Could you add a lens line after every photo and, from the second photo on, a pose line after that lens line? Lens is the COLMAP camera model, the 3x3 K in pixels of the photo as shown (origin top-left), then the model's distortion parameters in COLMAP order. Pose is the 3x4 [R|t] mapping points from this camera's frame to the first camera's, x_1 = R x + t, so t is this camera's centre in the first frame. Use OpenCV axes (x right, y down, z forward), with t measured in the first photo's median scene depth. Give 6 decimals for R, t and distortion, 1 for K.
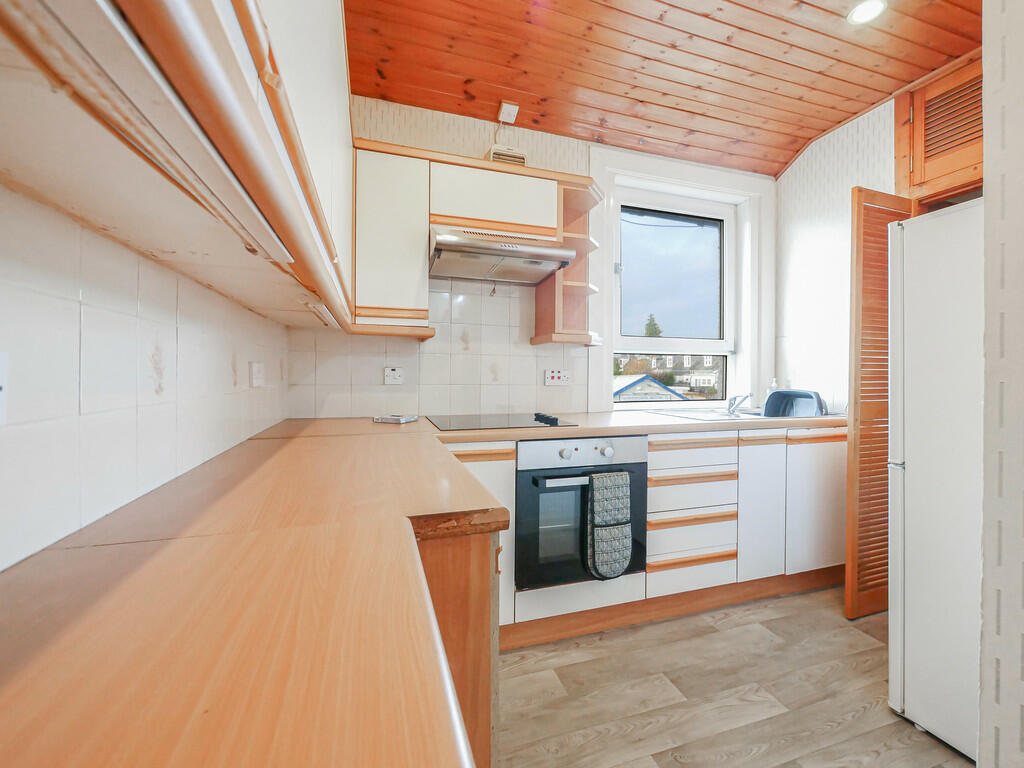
lens RADIAL K [[430.2, 0, 510.5], [0, 430.2, 371.9], [0, 0, 1]] dist [0.001093, 0.000392]
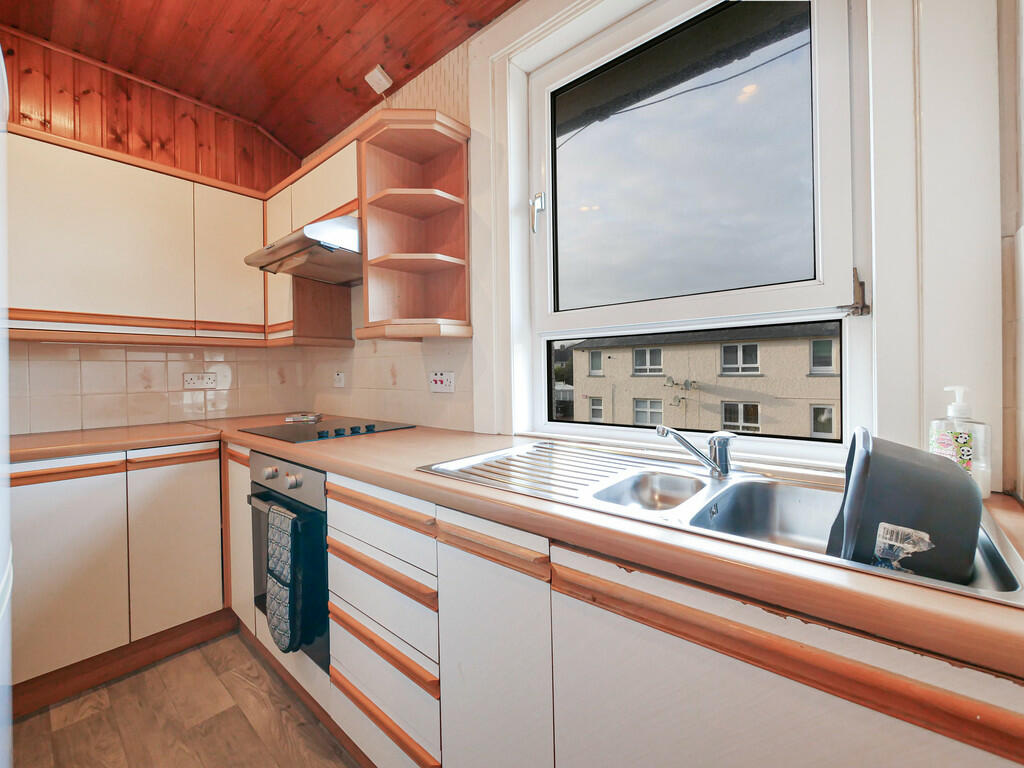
lens RADIAL K [[430.2, 0, 510.5], [0, 430.2, 371.9], [0, 0, 1]] dist [0.001093, 0.000392]
pose [[0.517099, -0.012973, -0.855828, 0.857635], [0.018167, 0.999826, -0.004180, 0.001526], [0.855733, -0.013387, 0.517244, 0.747747]]
